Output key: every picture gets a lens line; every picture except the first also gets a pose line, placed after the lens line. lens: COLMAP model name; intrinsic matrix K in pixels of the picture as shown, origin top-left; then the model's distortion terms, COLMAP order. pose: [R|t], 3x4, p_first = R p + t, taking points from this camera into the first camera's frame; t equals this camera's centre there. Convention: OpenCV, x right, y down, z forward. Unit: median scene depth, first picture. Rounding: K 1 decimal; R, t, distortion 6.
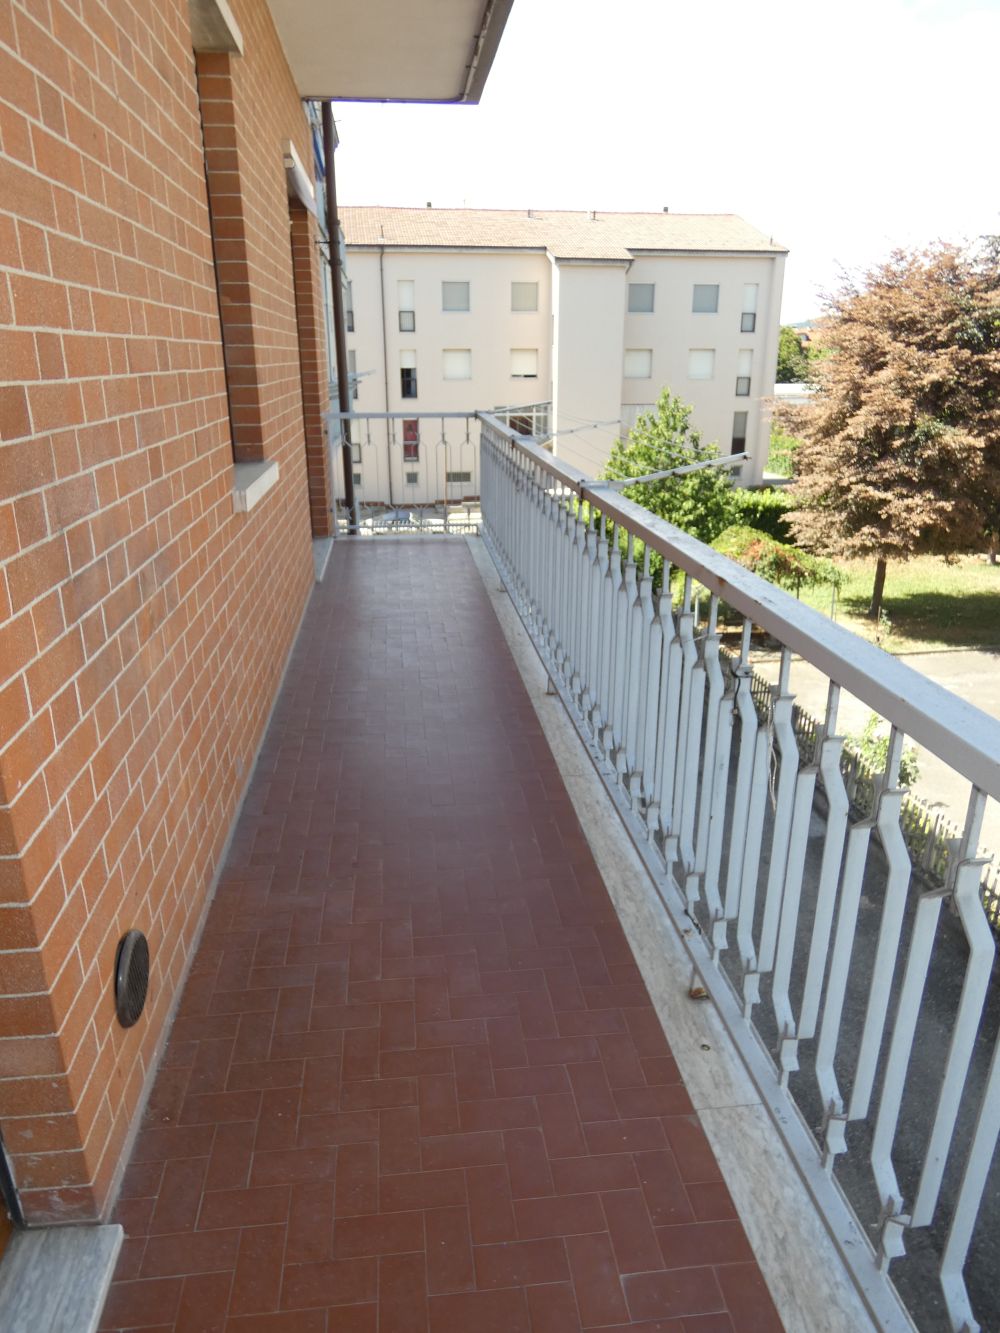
lens RADIAL K [[888.1, 0, 500.2], [0, 888.1, 668.2], [0, 0, 1]] dist [-0.020147, -0.004510]
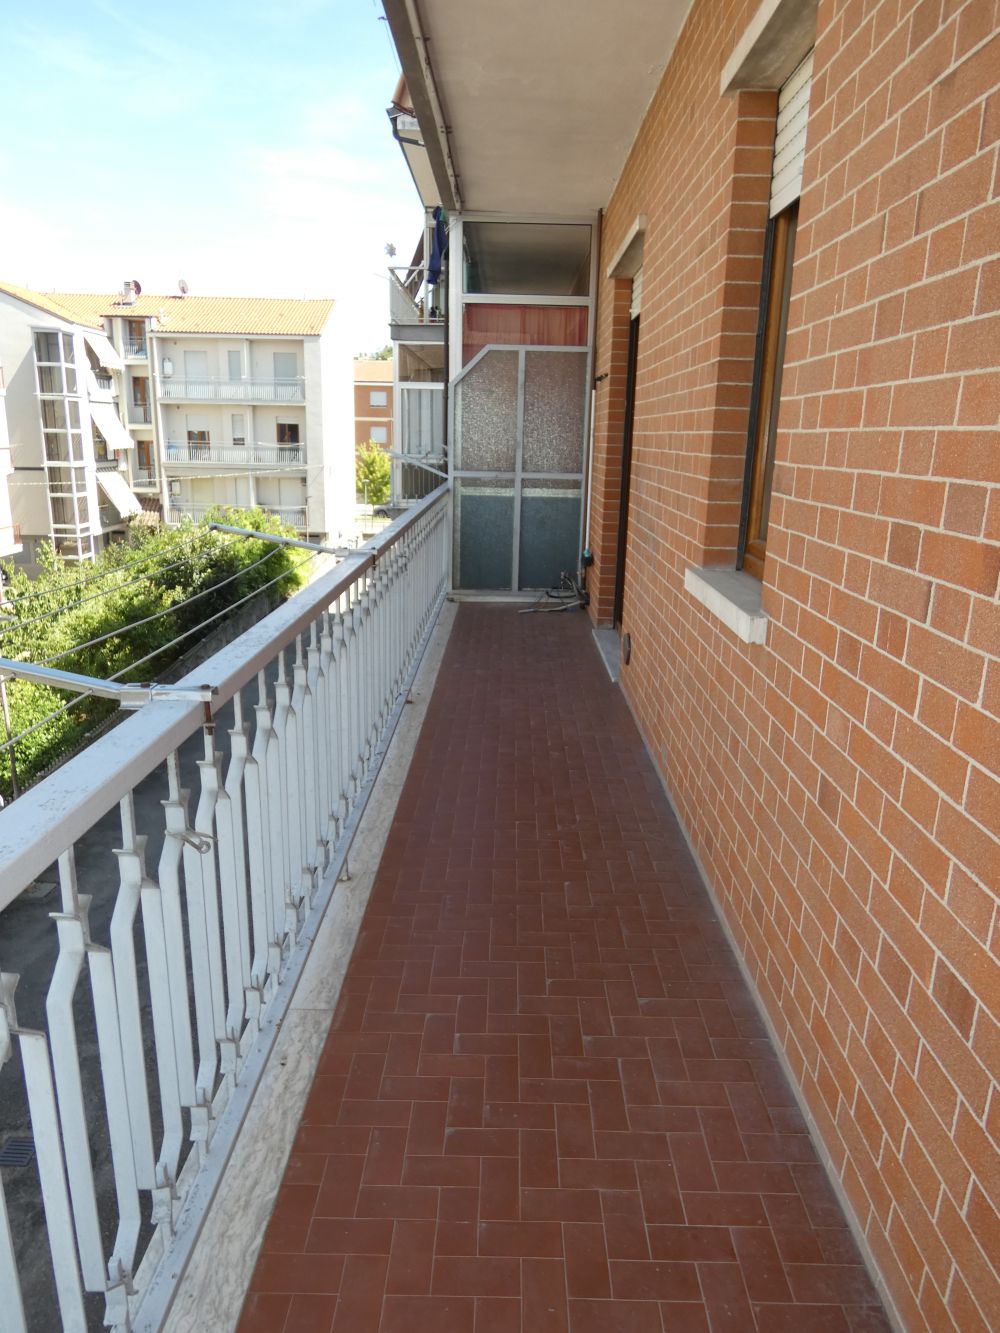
lens RADIAL K [[888.1, 0, 500.6], [0, 888.1, 665.4], [0, 0, 1]] dist [-0.020147, -0.004510]
pose [[-0.991498, -0.055447, 0.117715, -0.255875], [0.021053, 0.824385, 0.565638, -0.915710], [-0.128405, 0.563307, -0.816209, 2.522418]]
